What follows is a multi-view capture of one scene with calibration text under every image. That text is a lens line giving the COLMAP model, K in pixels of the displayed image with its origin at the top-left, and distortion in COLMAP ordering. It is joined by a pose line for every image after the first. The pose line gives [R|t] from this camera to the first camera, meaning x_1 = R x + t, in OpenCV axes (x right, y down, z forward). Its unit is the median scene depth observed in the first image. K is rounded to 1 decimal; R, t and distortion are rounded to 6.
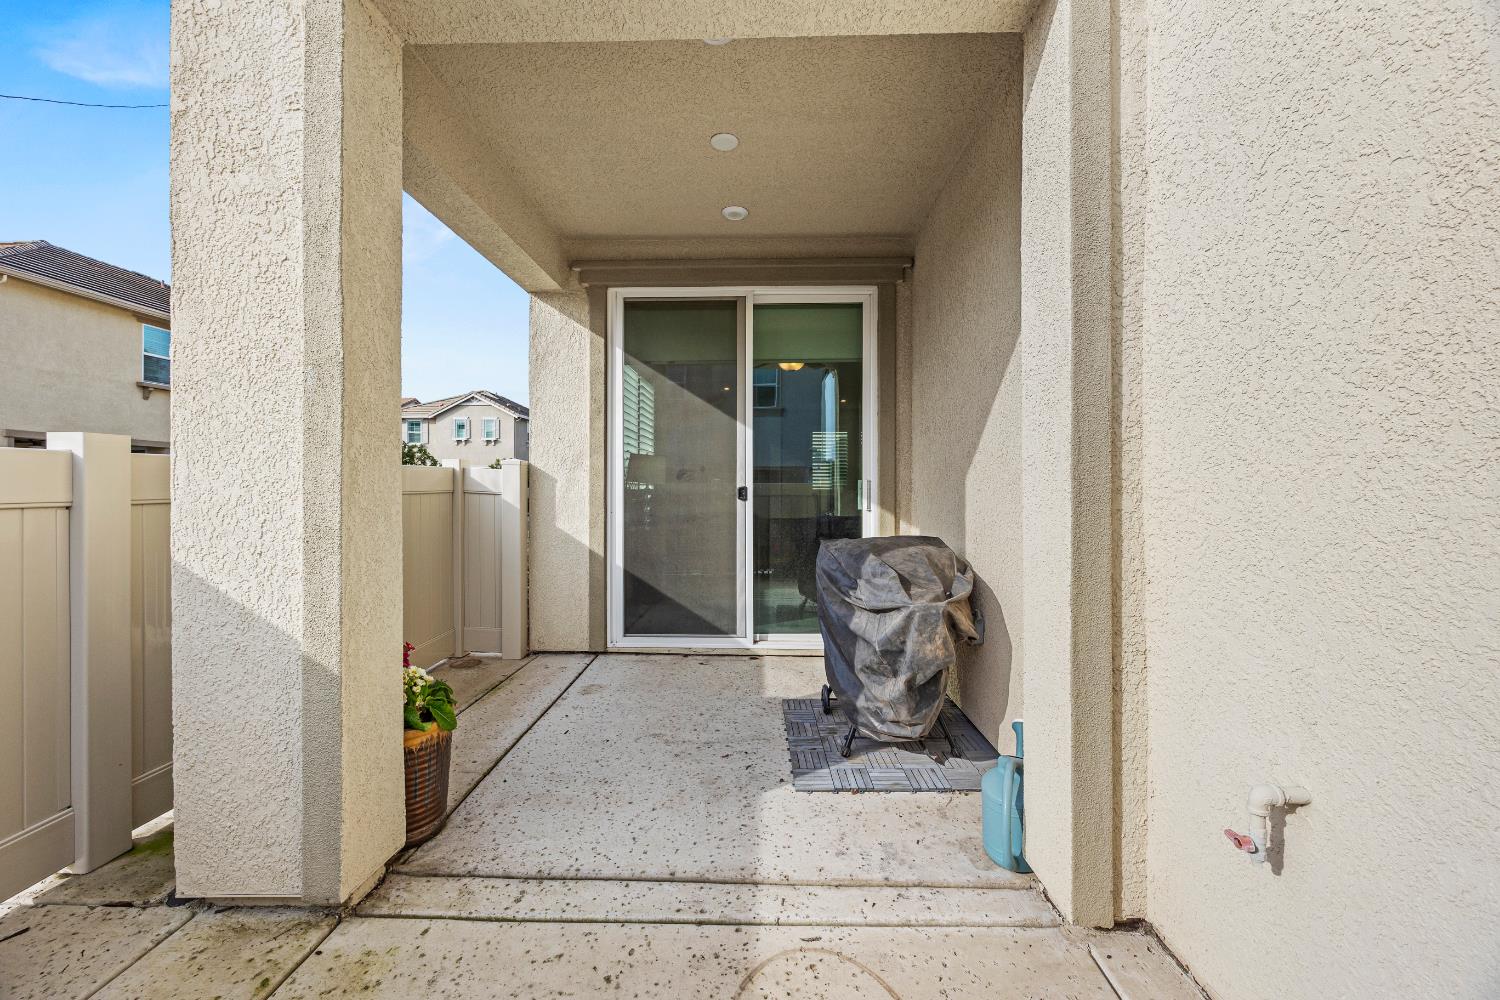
lens RADIAL K [[568.1, 0, 749.7], [0, 568.1, 492.8], [0, 0, 1]] dist [-0.005269, 0.000523]
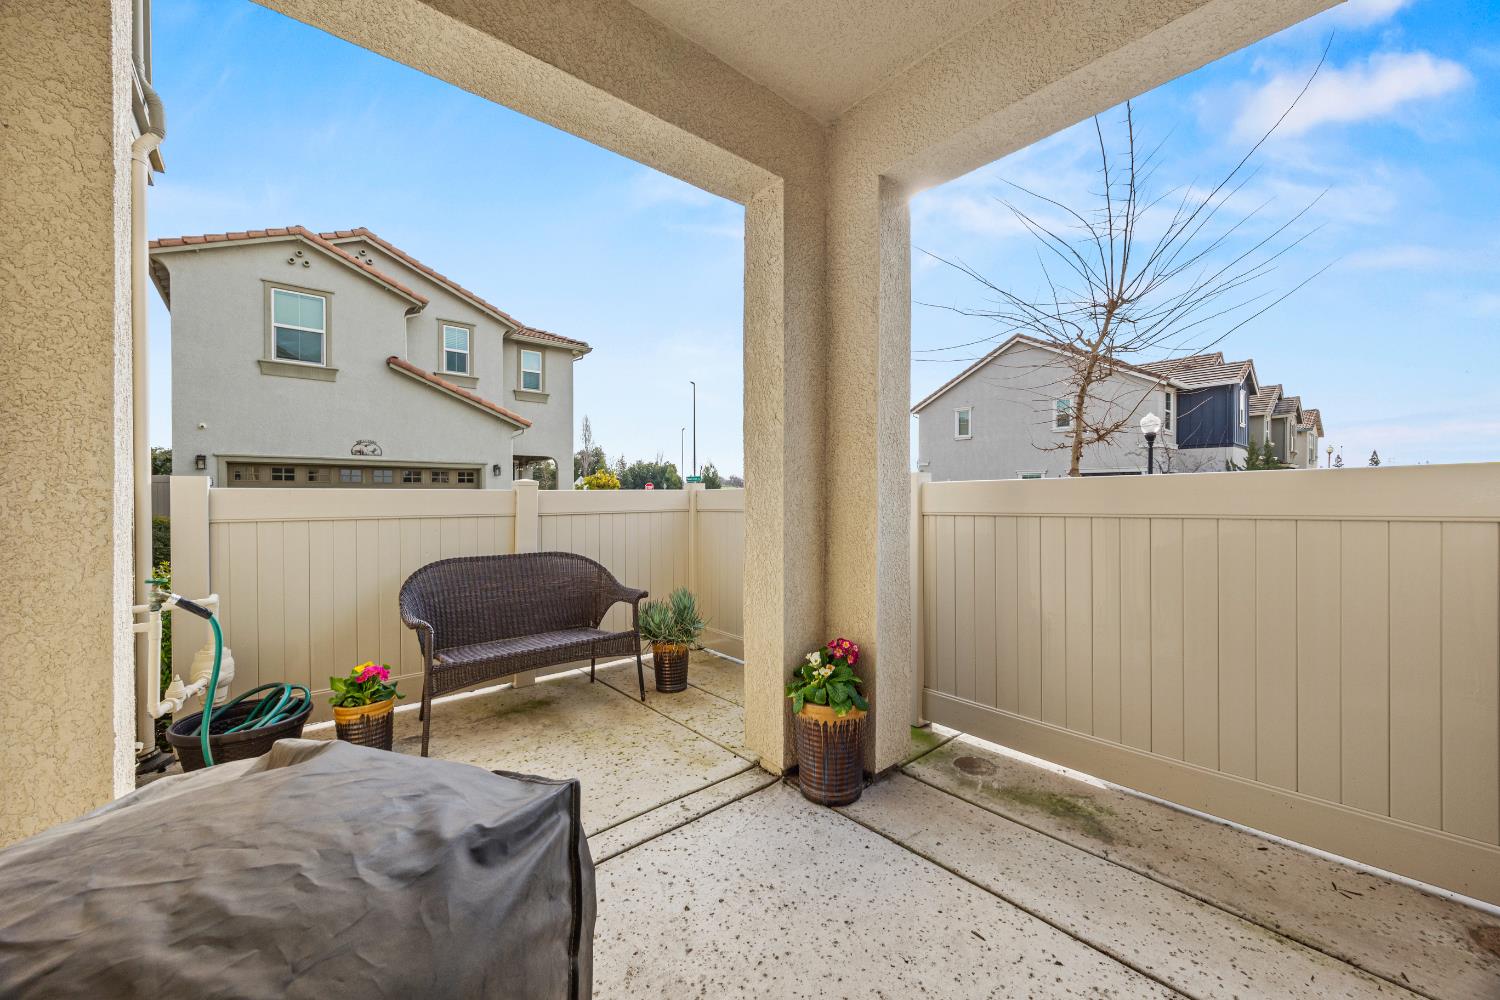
lens RADIAL K [[568.1, 0, 753.3], [0, 568.1, 494.7], [0, 0, 1]] dist [-0.005269, 0.000523]
pose [[-0.743839, 0.001965, -0.668356, 0.294679], [0.000218, 0.999996, 0.002697, -0.035588], [0.668359, 0.001861, -0.743836, 1.627352]]
